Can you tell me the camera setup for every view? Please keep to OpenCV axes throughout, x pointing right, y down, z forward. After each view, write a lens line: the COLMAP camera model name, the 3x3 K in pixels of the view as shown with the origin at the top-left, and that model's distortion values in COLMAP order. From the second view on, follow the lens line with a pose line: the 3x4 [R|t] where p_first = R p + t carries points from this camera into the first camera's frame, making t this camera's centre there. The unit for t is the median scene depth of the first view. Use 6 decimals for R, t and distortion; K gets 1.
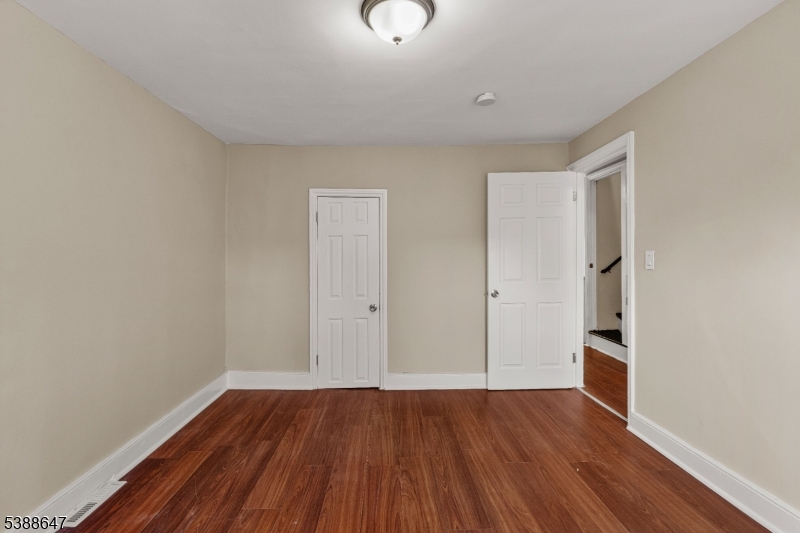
lens RADIAL K [[365.0, 0, 400.0], [0, 365.0, 266.5], [0, 0, 1]] dist [-0.000456, 0.000266]
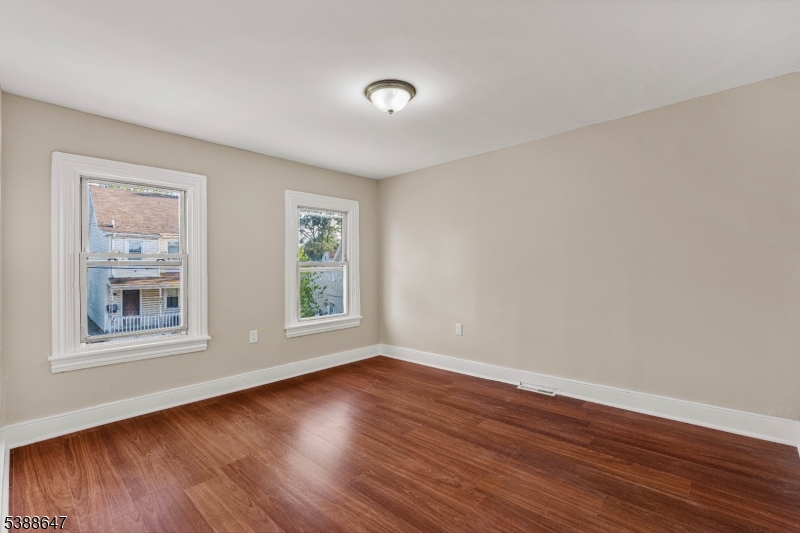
lens RADIAL K [[365.0, 0, 400.0], [0, 365.0, 266.5], [0, 0, 1]] dist [-0.000456, 0.000266]
pose [[-0.710480, 0.028206, -0.703151, 0.703251], [0.011968, 0.999536, 0.028003, -0.007773], [0.703615, 0.011481, -0.710488, 1.466376]]
